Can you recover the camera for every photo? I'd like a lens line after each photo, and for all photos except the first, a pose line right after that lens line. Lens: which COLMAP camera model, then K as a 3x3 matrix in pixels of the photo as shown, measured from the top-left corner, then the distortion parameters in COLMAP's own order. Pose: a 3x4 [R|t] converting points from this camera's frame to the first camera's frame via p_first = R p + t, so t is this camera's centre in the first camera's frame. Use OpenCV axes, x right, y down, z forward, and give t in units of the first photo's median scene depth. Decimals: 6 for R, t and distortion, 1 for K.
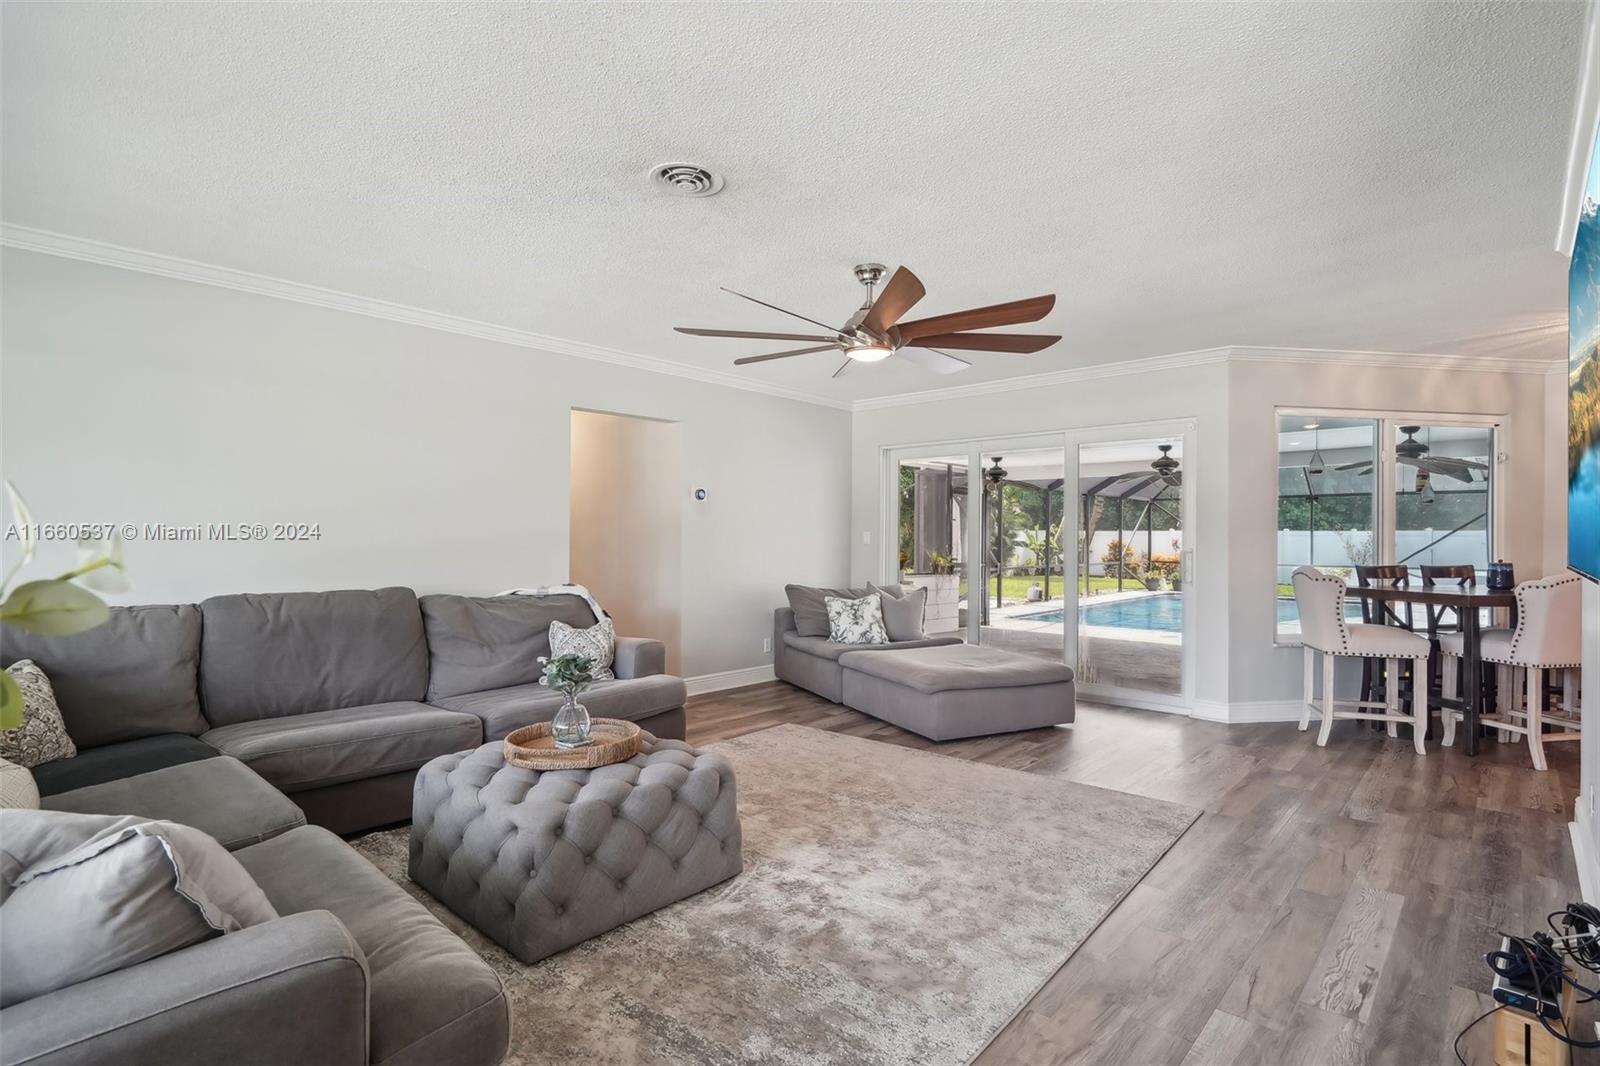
lens RADIAL K [[778.2, 0, 797.2], [0, 778.2, 539.9], [0, 0, 1]] dist [0.000111, 0.000085]
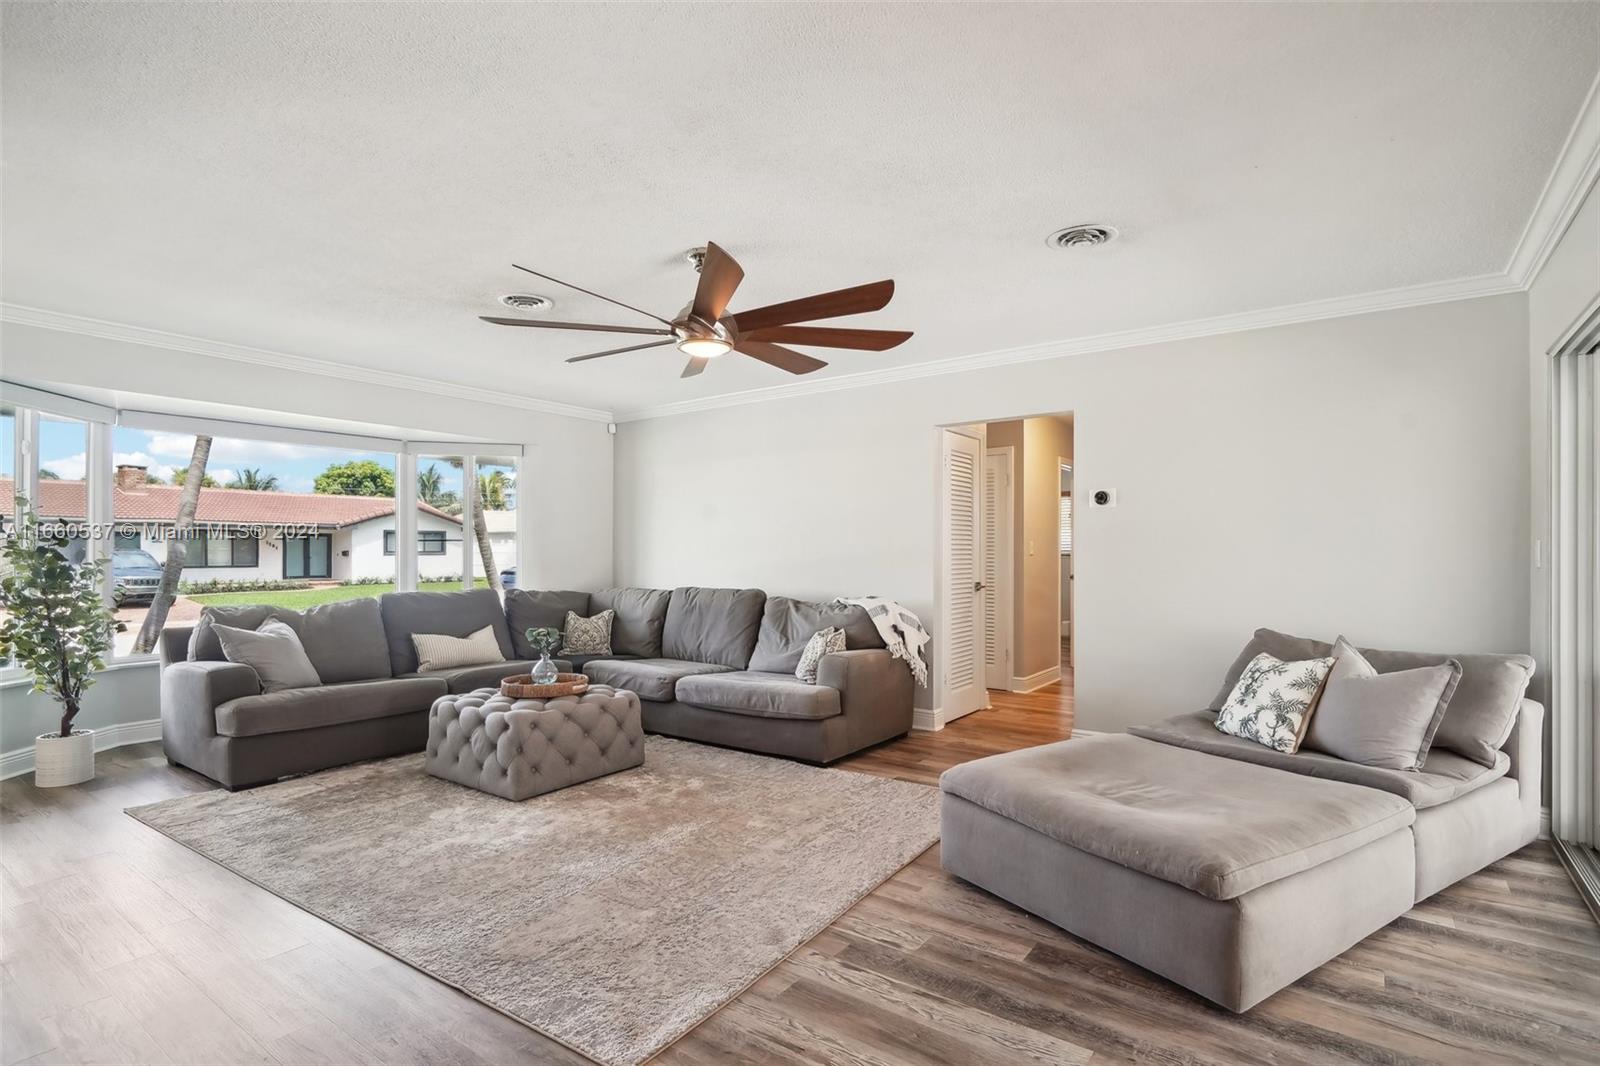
lens RADIAL K [[778.2, 0, 797.2], [0, 778.2, 539.9], [0, 0, 1]] dist [0.000111, 0.000085]
pose [[0.108453, -0.023112, -0.993833, 0.856274], [-0.000123, 0.999729, -0.023263, 0.002552], [0.994102, 0.002645, 0.108421, 0.854931]]
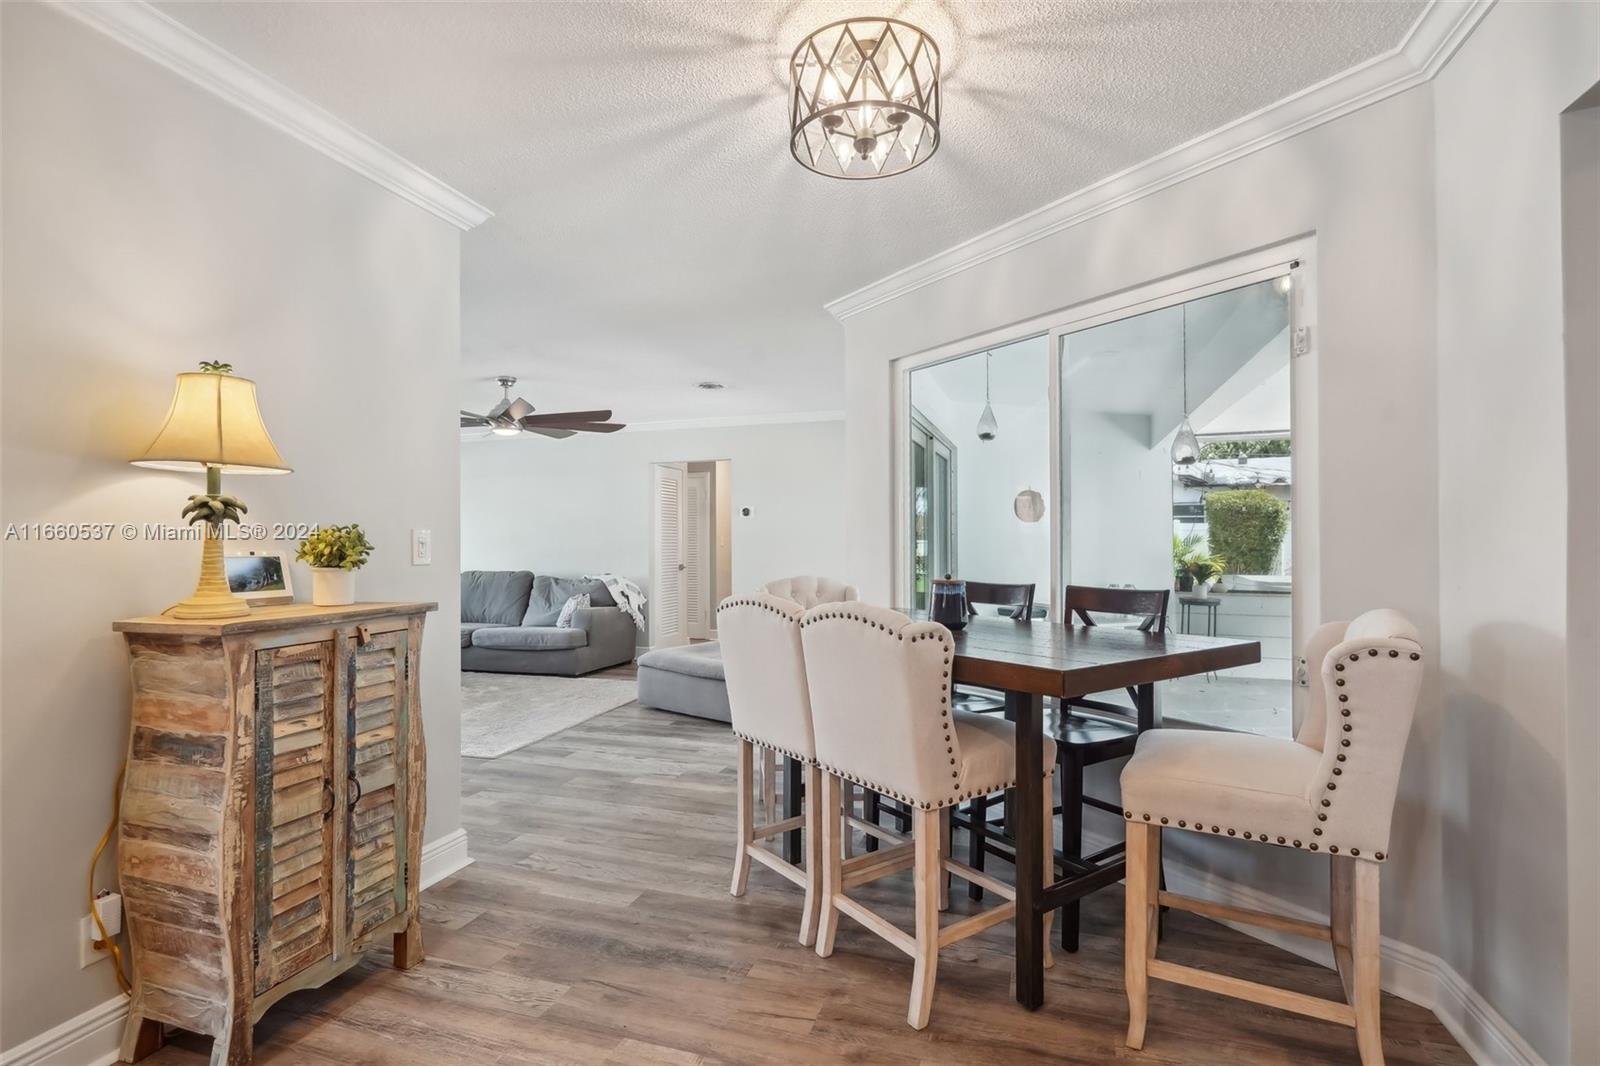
lens RADIAL K [[778.2, 0, 797.2], [0, 778.2, 539.9], [0, 0, 1]] dist [0.000111, 0.000085]
pose [[0.410408, -0.013329, -0.911804, 1.546378], [0.007839, 0.999908, -0.011088, 0.005604], [0.911868, -0.002597, 0.410475, 0.751219]]
